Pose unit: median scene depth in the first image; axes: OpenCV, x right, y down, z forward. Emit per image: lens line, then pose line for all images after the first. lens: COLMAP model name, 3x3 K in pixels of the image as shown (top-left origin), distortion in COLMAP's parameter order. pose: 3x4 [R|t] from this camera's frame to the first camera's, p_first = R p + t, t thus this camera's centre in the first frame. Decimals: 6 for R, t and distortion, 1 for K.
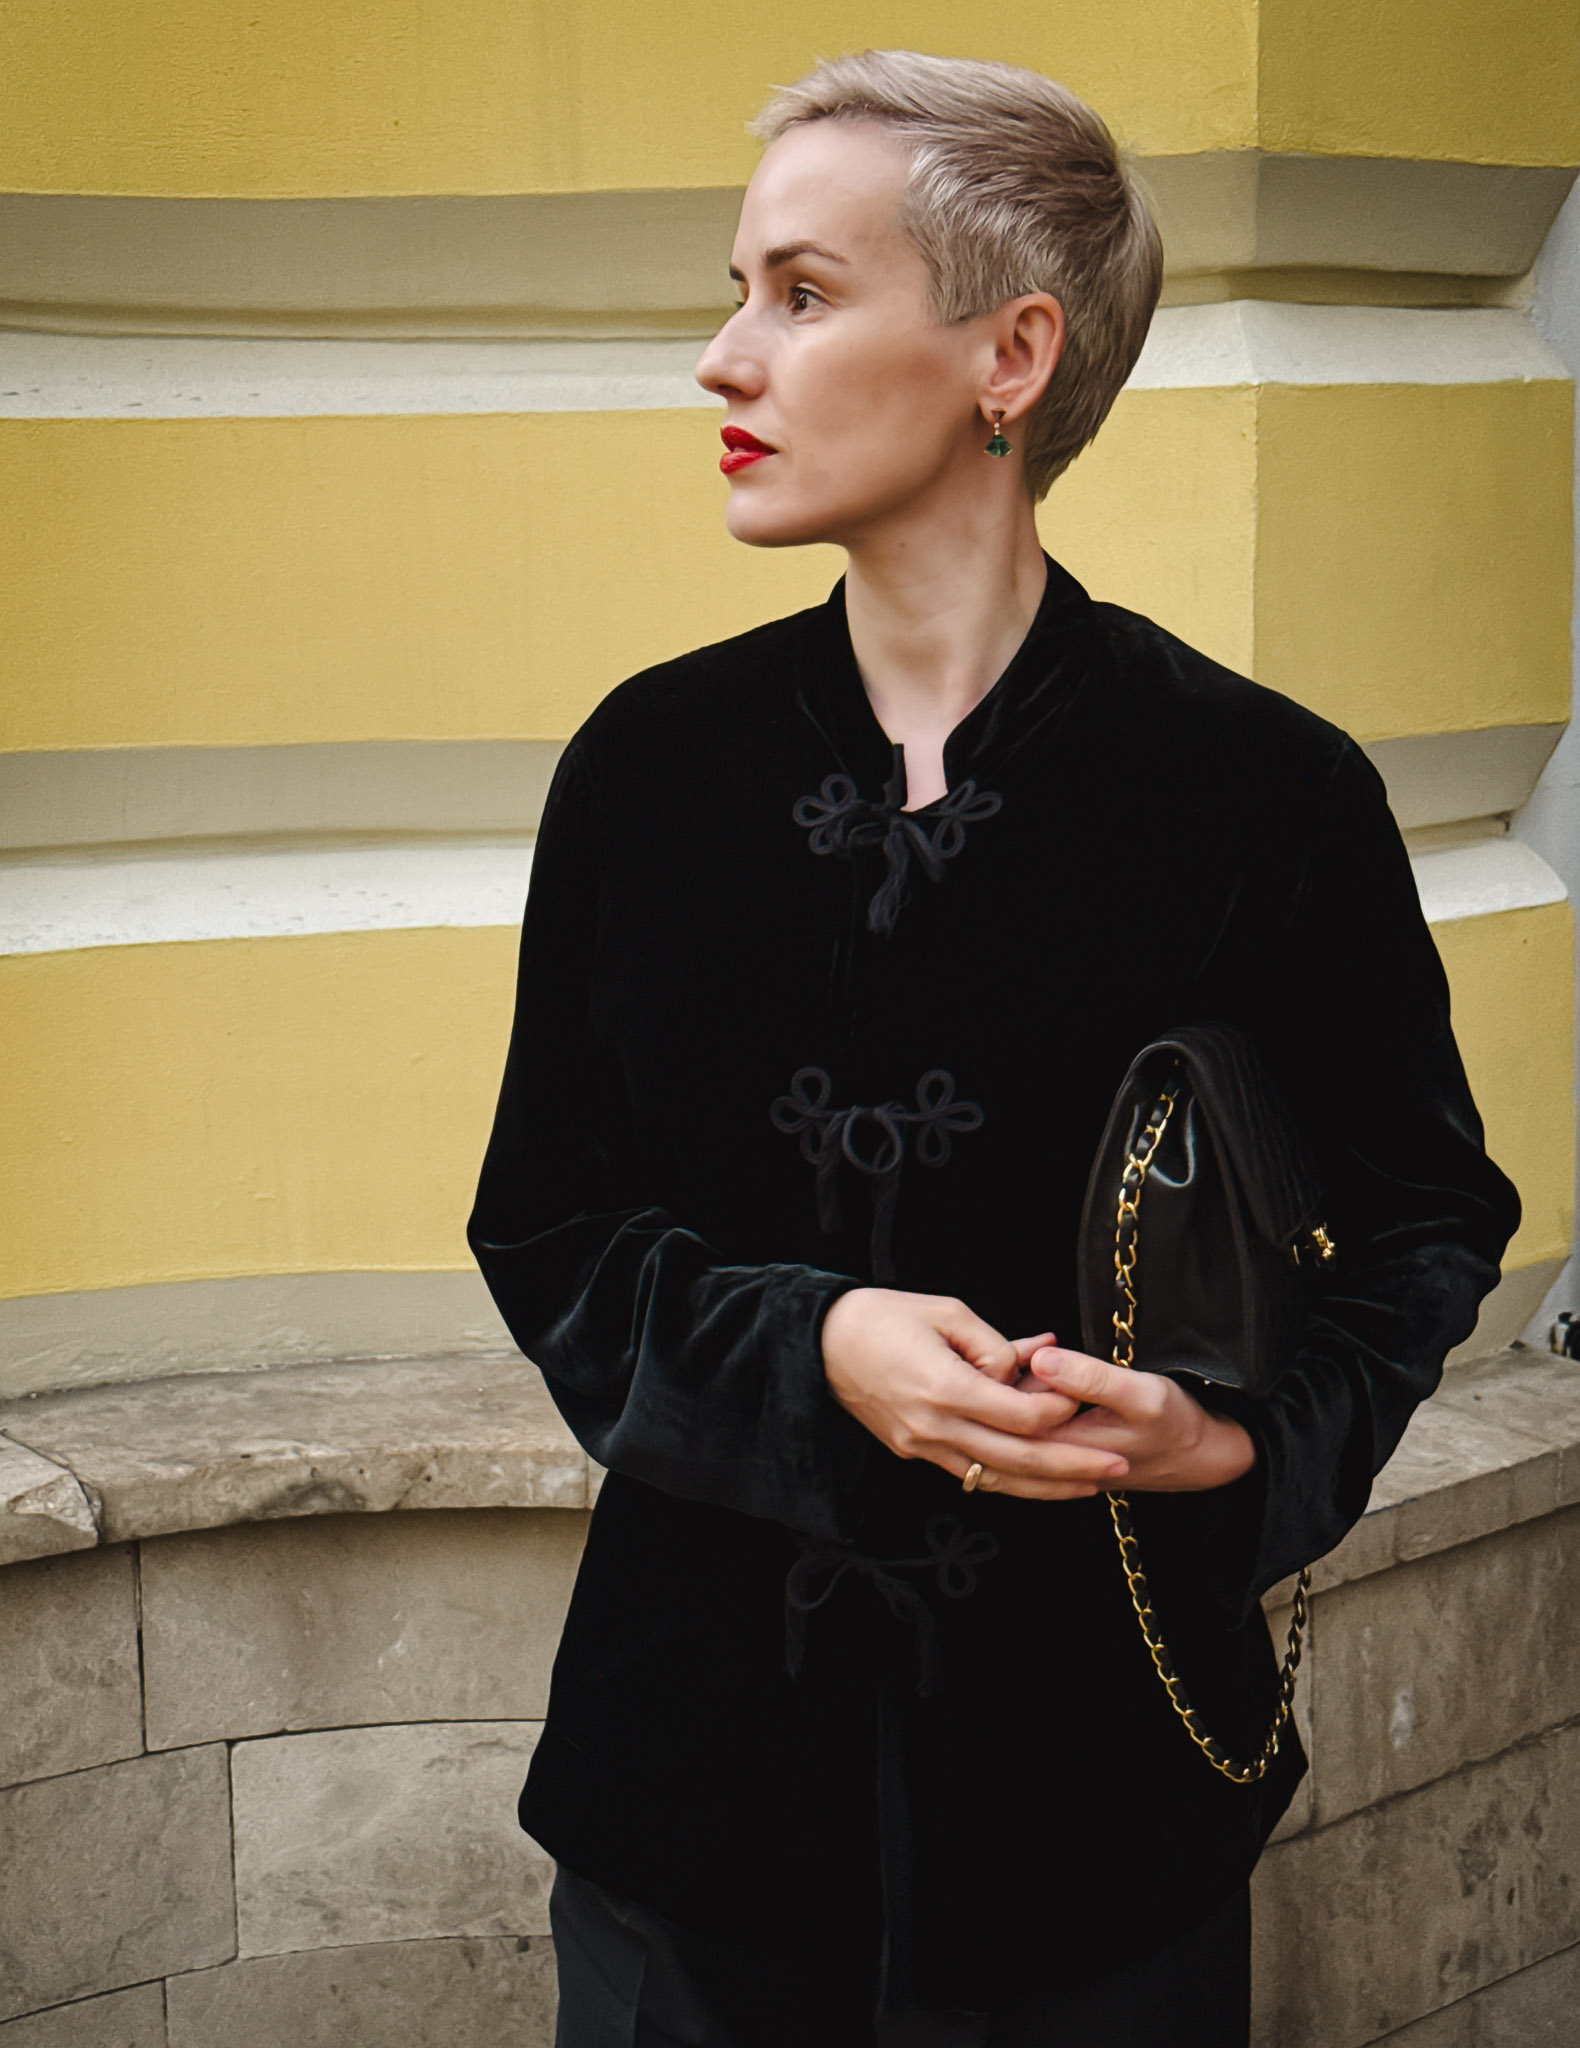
lens RADIAL K [[2971.2, 0, 795.1], [0, 2971.2, 1023.0], [0, 0, 1]] dist [0.107892, 0.000000]
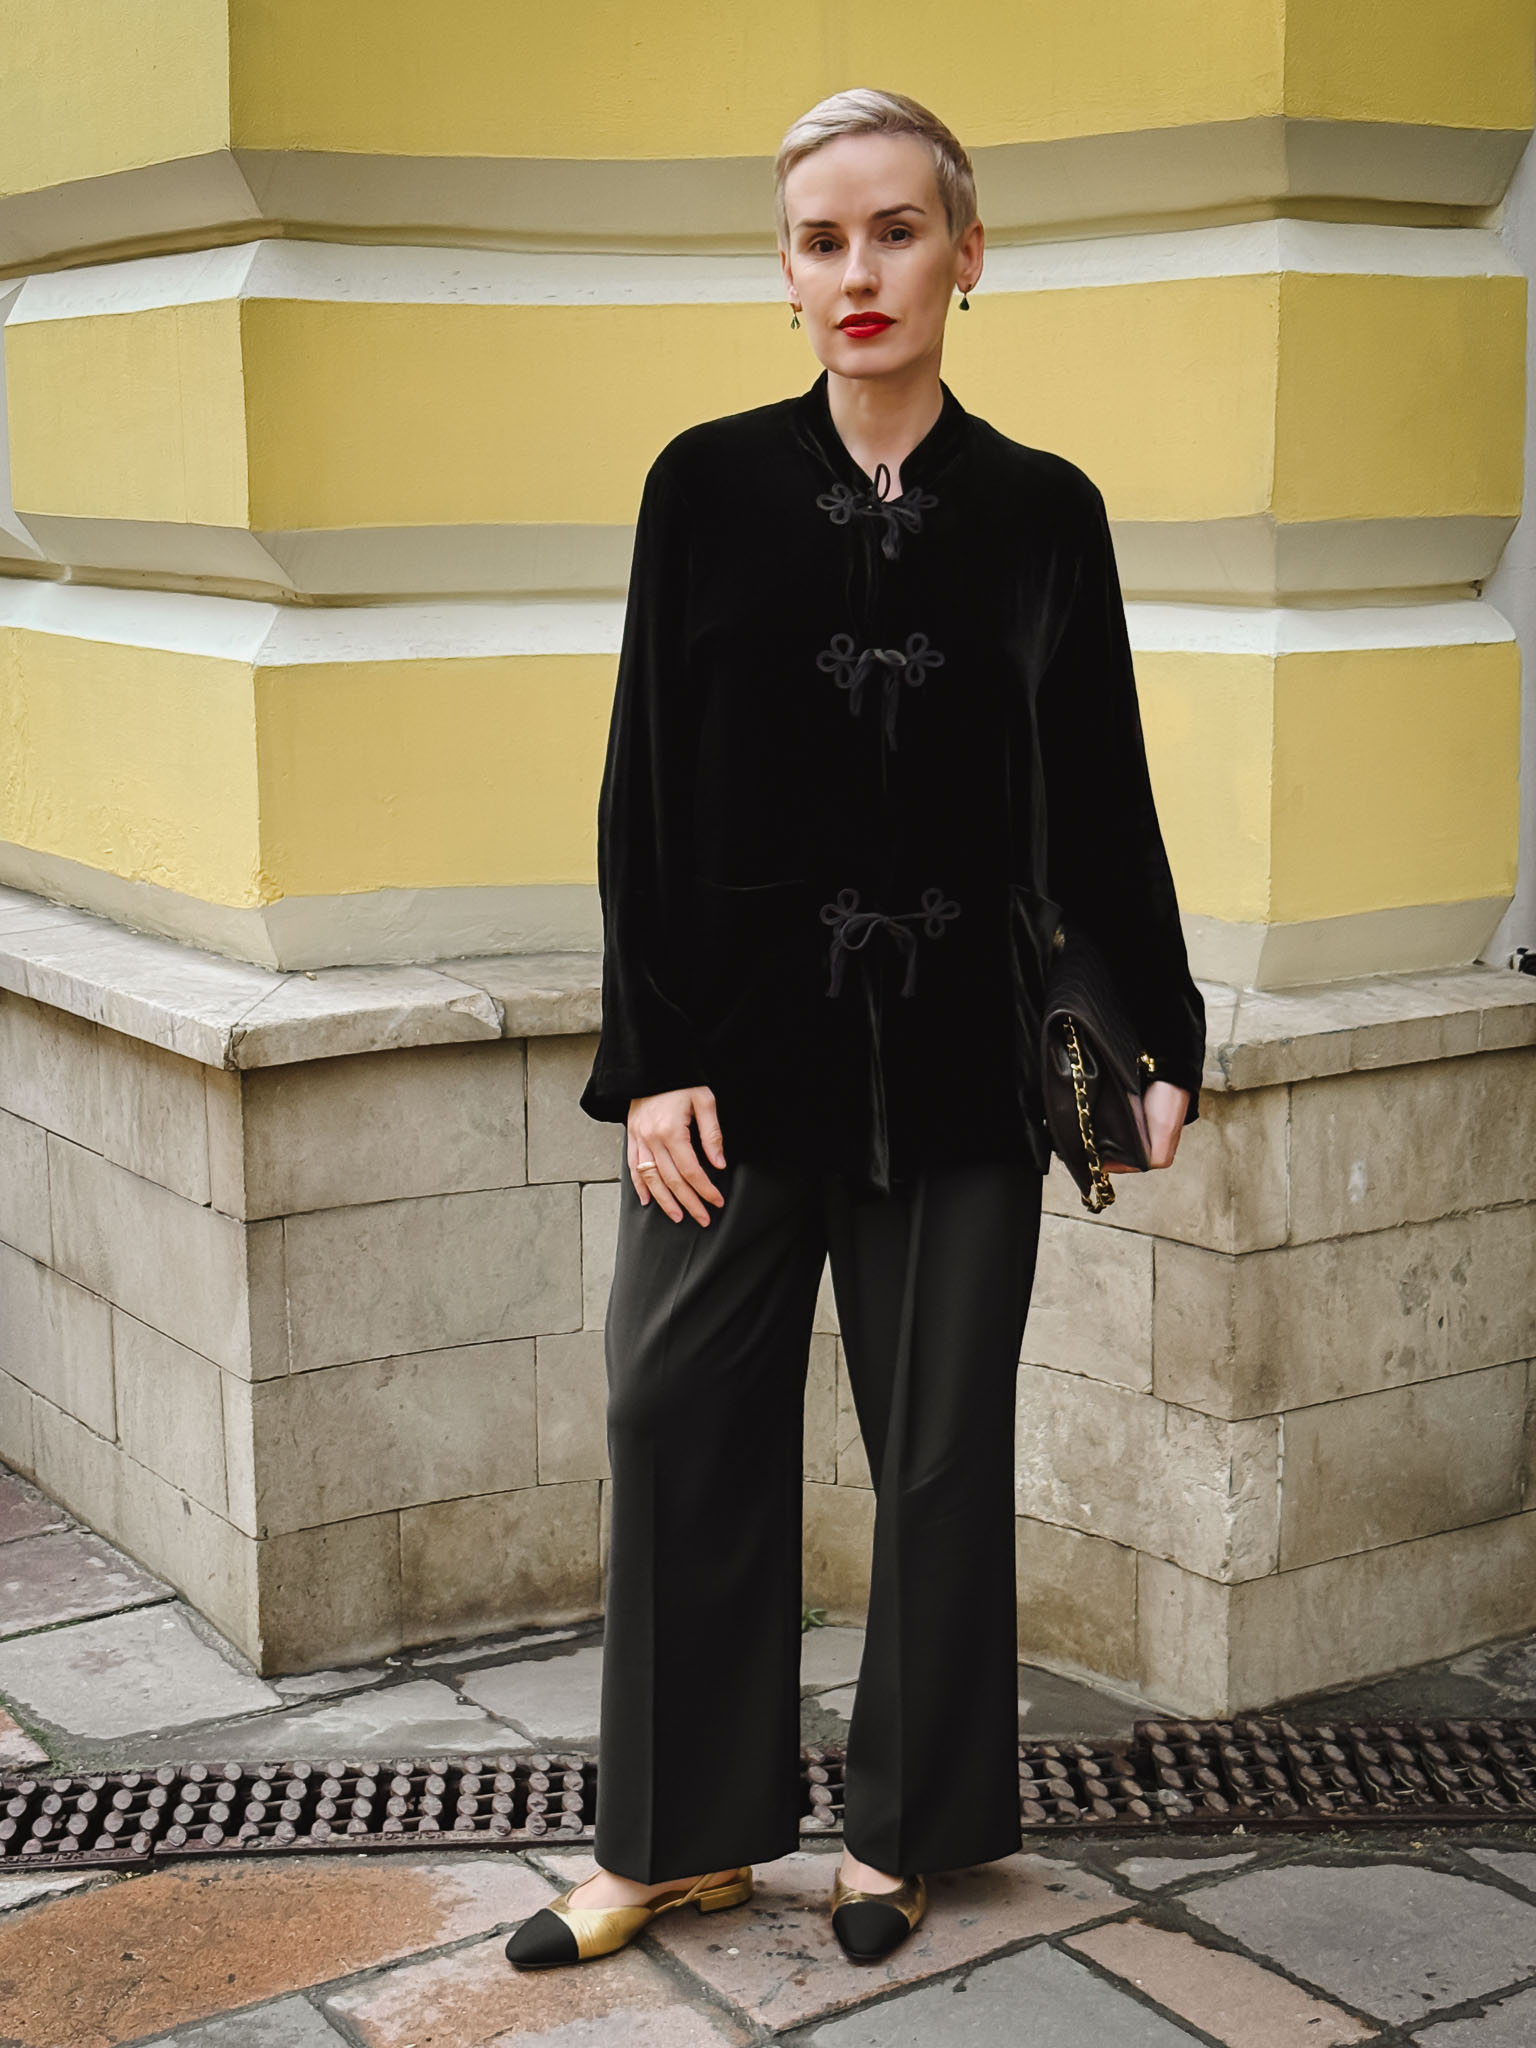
lens RADIAL K [[2997.4, 0, 764.1], [0, 2997.4, 1027.2], [0, 0, 1]] dist [0.102876, 0.000000]
pose [[0.989121, 0.035123, -0.142851, 0.119082], [-0.036699, 0.999291, -0.008416, 0.174332], [0.142454, 0.013567, 0.989708, -0.497716]]
